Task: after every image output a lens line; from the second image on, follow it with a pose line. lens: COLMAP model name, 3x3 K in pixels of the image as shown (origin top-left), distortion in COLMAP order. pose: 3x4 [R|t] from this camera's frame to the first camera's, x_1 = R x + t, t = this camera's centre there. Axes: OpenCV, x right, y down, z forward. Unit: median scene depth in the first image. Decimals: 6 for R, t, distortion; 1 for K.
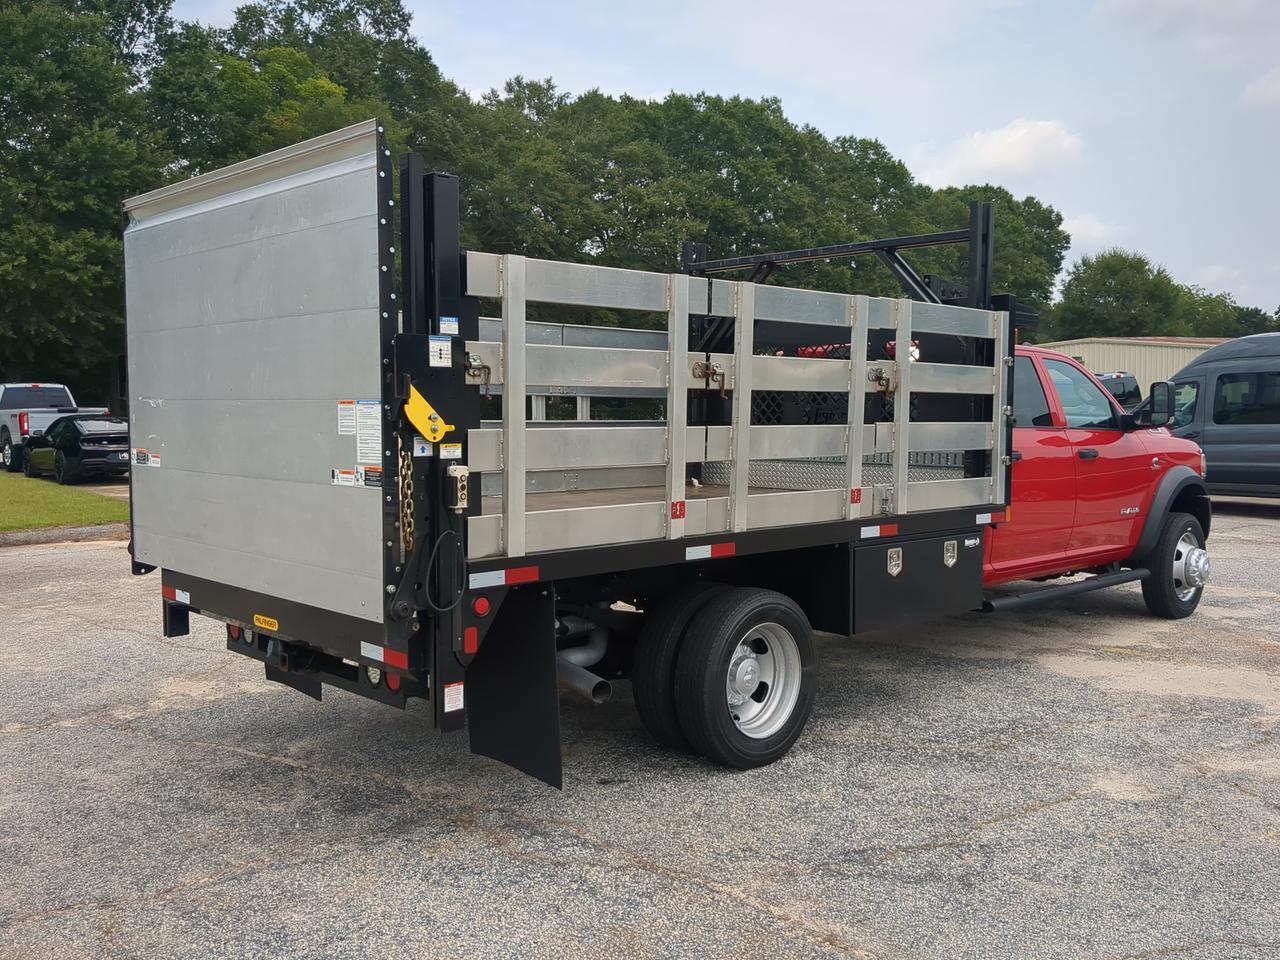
lens RADIAL K [[1150.7, 0, 611.1], [0, 1150.7, 484.2], [0, 0, 1]] dist [0.011203, 0.005926]
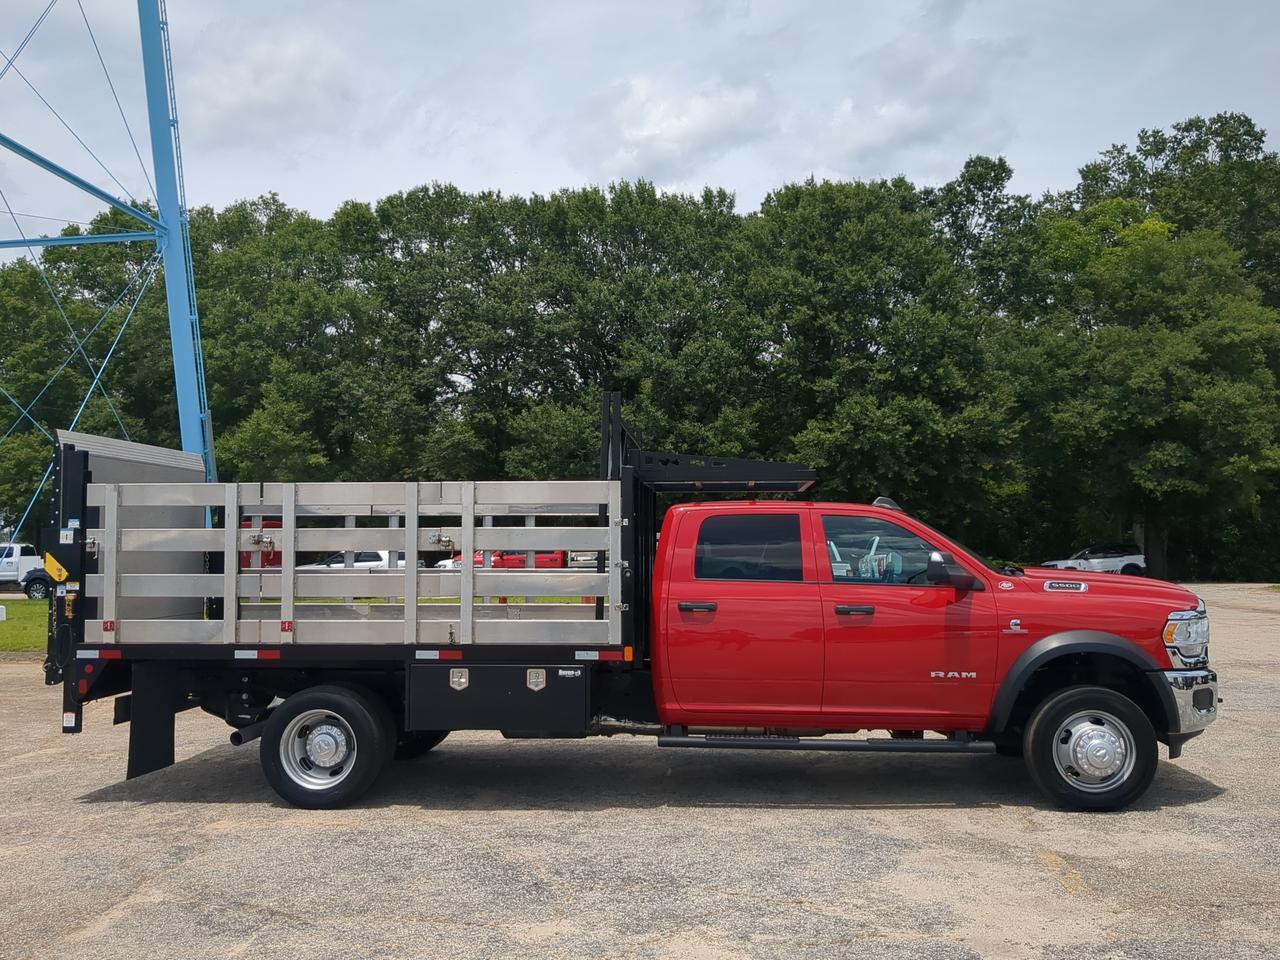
lens RADIAL K [[1141.6, 0, 644.1], [0, 1141.6, 498.8], [0, 0, 1]] dist [0.002342, -0.002975]
pose [[0.729654, -0.020577, -0.683507, 1.284615], [-0.042596, 0.996238, -0.075464, -0.048364], [0.682489, 0.084177, 0.726032, 0.169118]]
